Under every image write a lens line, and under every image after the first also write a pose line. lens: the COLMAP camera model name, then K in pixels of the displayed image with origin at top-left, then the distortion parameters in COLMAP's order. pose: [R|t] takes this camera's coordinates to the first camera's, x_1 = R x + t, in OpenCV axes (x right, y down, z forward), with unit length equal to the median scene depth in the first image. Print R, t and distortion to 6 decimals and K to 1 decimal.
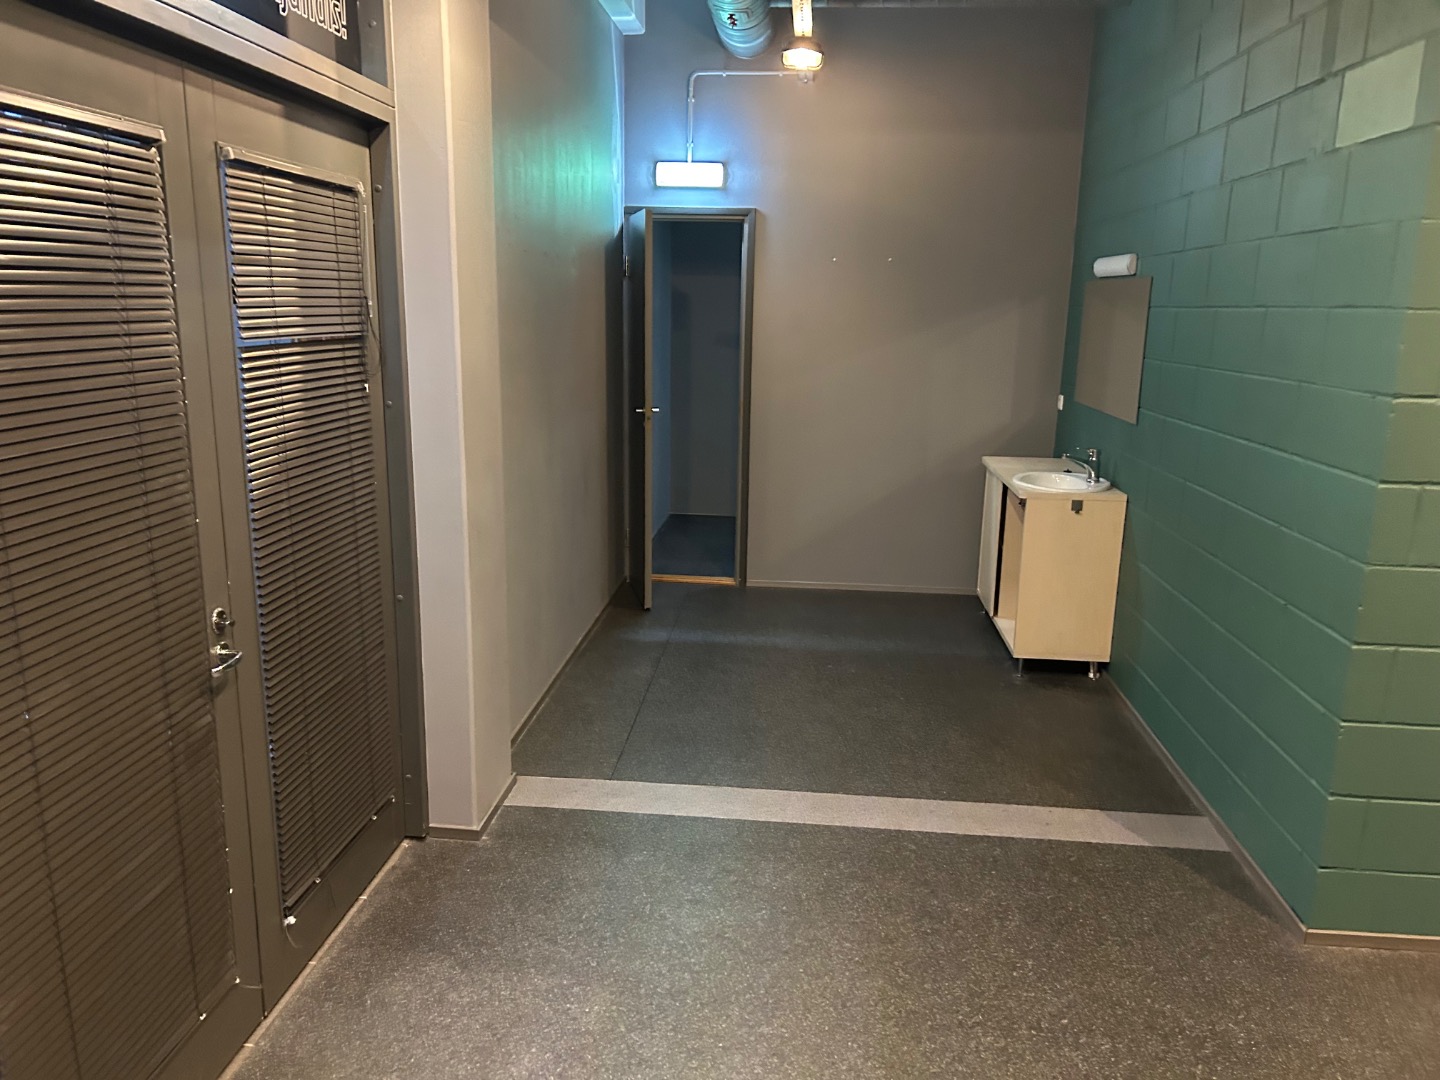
lens RADIAL K [[1077.1, 0, 720.2], [0, 1077.1, 546.5], [0, 0, 1]] dist [0.041683, -0.050023]
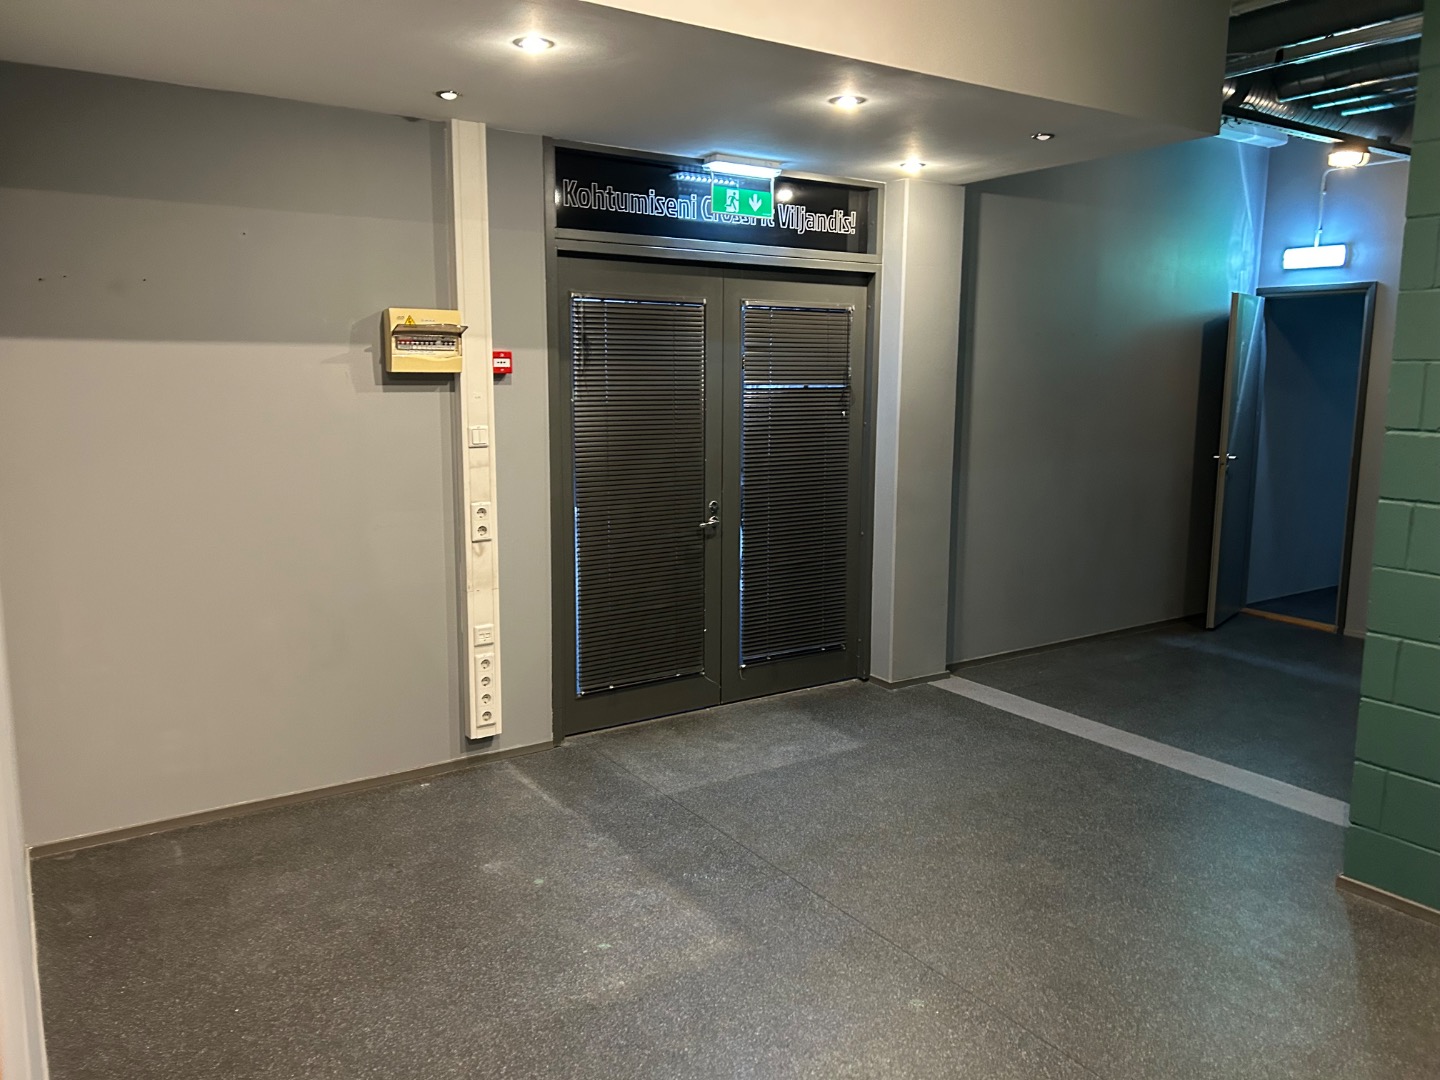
lens RADIAL K [[1077.1, 0, 715.8], [0, 1077.1, 532.9], [0, 0, 1]] dist [0.041683, -0.050023]
pose [[0.629694, 0.102687, -0.770027, 0.967136], [-0.166486, 0.986033, -0.004652, 0.099542], [0.758794, 0.131128, 0.637995, -0.321496]]
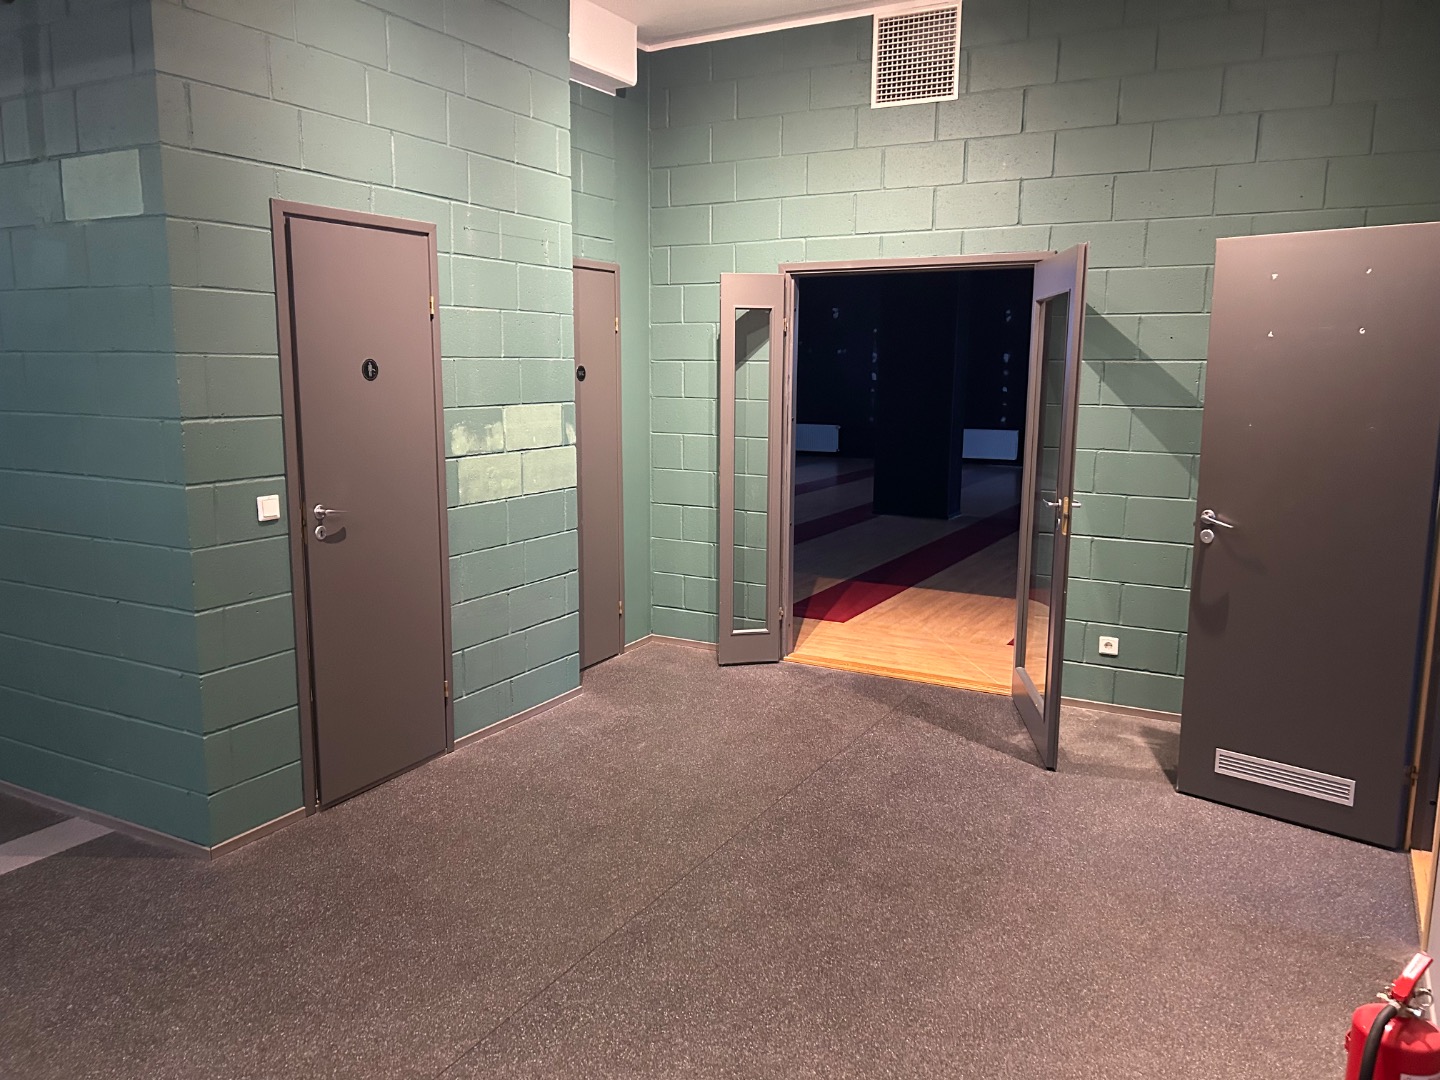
lens RADIAL K [[1077.1, 0, 717.2], [0, 1077.1, 533.5], [0, 0, 1]] dist [0.041683, -0.050023]
pose [[0.406386, -0.169903, 0.897766, -0.274175], [0.207975, 0.973968, 0.090181, 0.010470], [-0.889717, 0.150064, 0.431143, -0.102690]]
